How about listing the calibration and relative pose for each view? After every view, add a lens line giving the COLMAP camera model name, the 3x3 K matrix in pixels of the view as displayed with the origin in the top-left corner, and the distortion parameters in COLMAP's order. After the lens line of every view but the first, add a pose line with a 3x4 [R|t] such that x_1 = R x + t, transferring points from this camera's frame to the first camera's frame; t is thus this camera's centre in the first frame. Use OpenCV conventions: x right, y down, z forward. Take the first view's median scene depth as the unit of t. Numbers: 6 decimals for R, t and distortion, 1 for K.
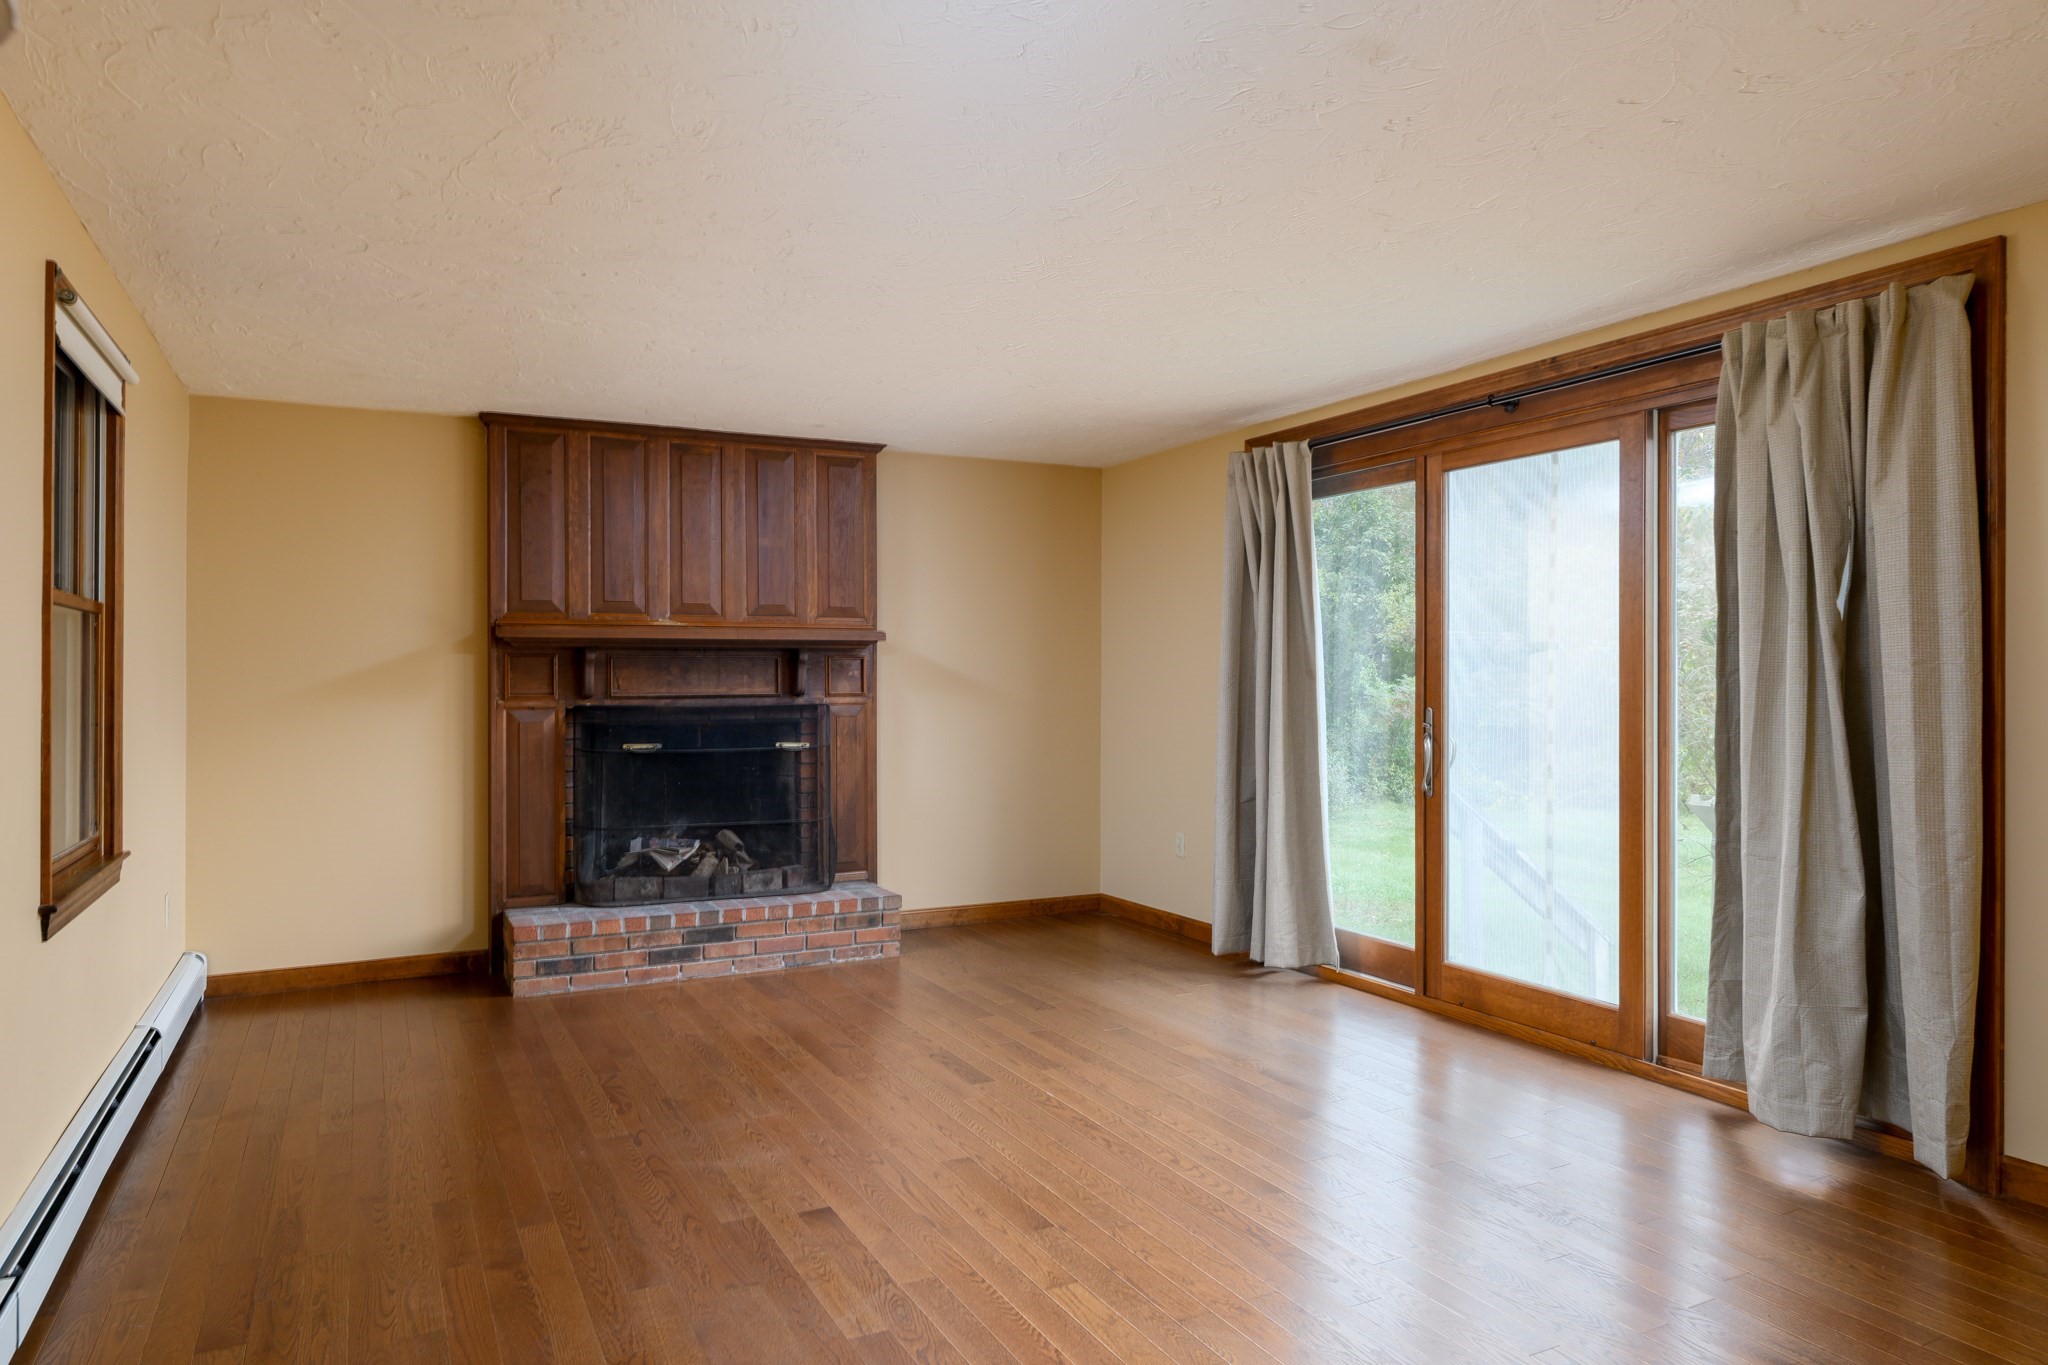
lens RADIAL K [[1293.3, 0, 1020.0], [0, 1293.3, 685.1], [0, 0, 1]] dist [-0.001652, -0.000874]
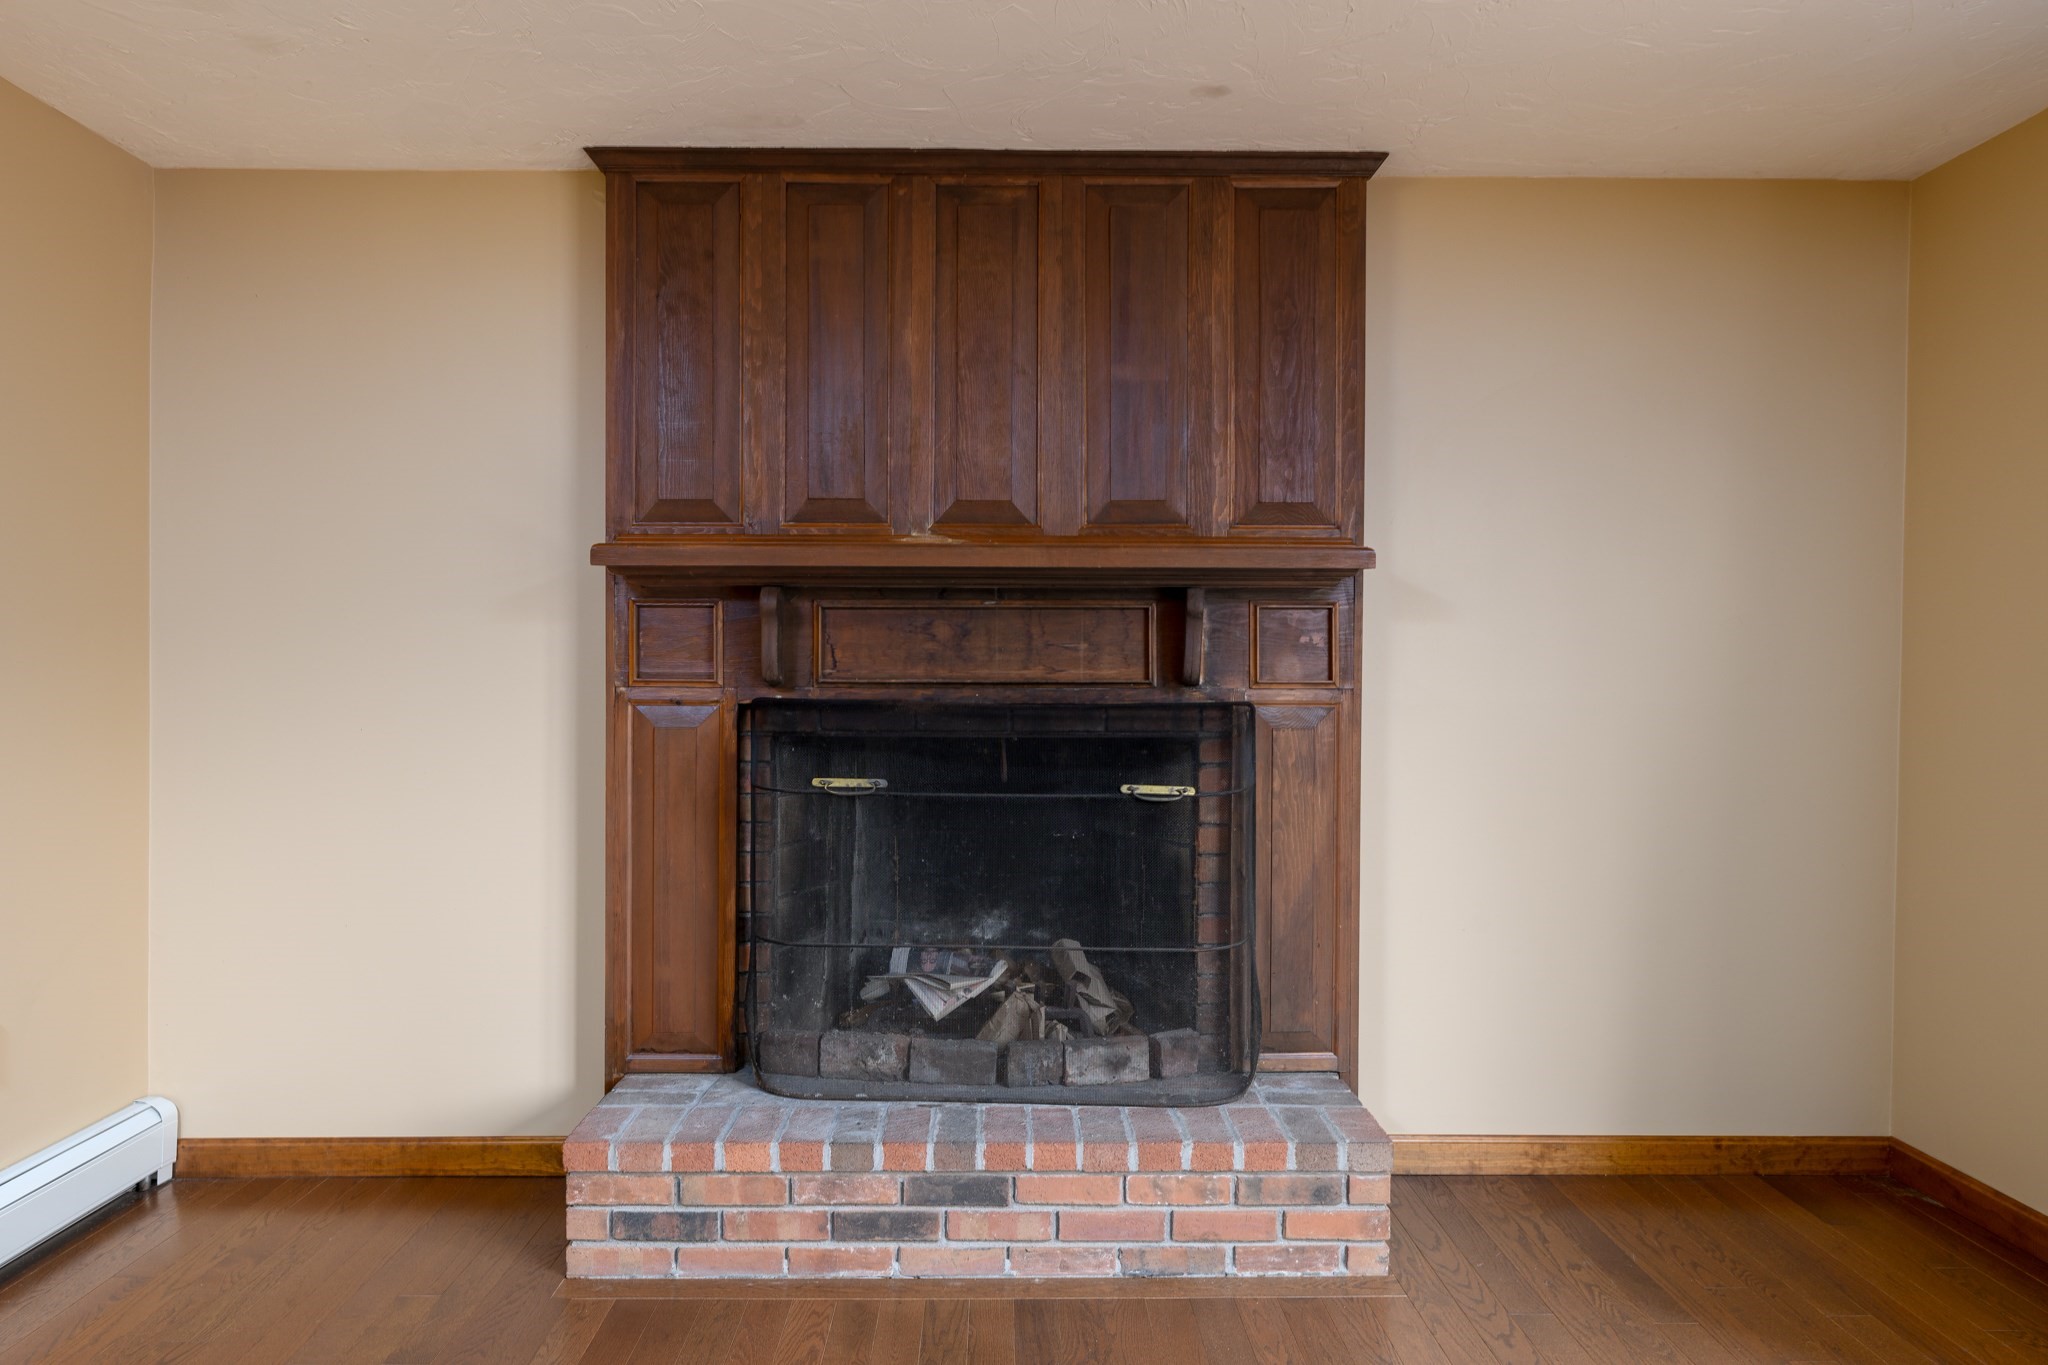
lens RADIAL K [[1330.7, 0, 1016.4], [0, 1330.7, 683.3], [0, 0, 1]] dist [-0.003642, -0.000691]
pose [[0.895514, 0.011613, -0.444883, -0.007198], [-0.009122, 0.999928, 0.007738, 0.004532], [0.444941, -0.002871, 0.895555, 0.549811]]
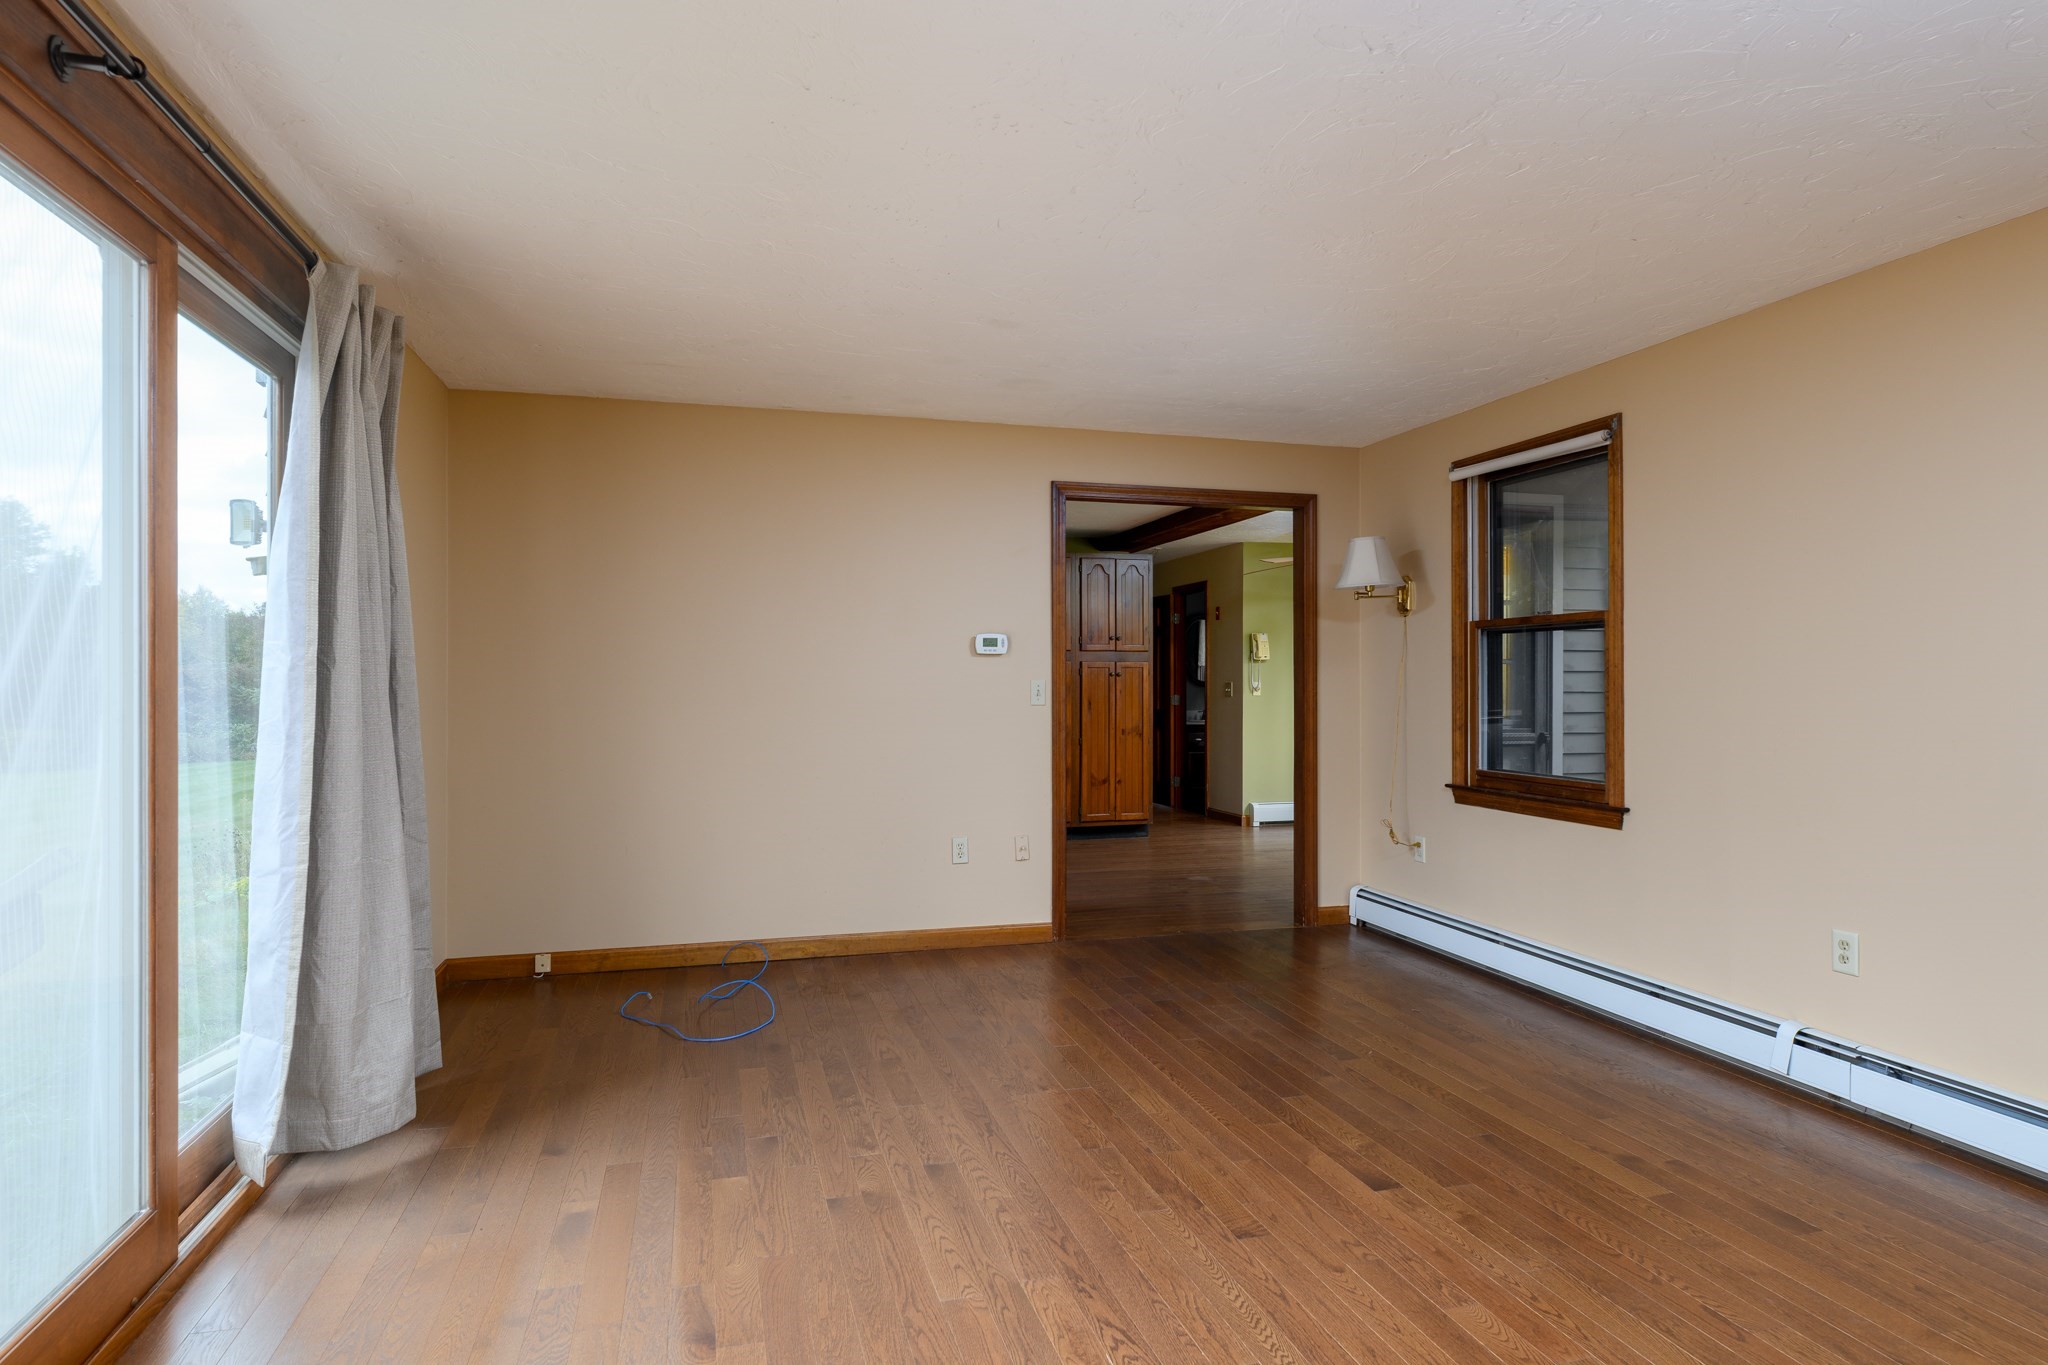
lens RADIAL K [[1098.6, 0, 1024.0], [0, 1098.6, 682.5], [0, 0, 1]] dist [-0.000510, 0.000299]
pose [[-0.980174, -0.000152, 0.198139, -0.026456], [0.001095, 0.999980, 0.006185, 0.000951], [-0.198136, 0.006280, -0.980154, 1.029647]]
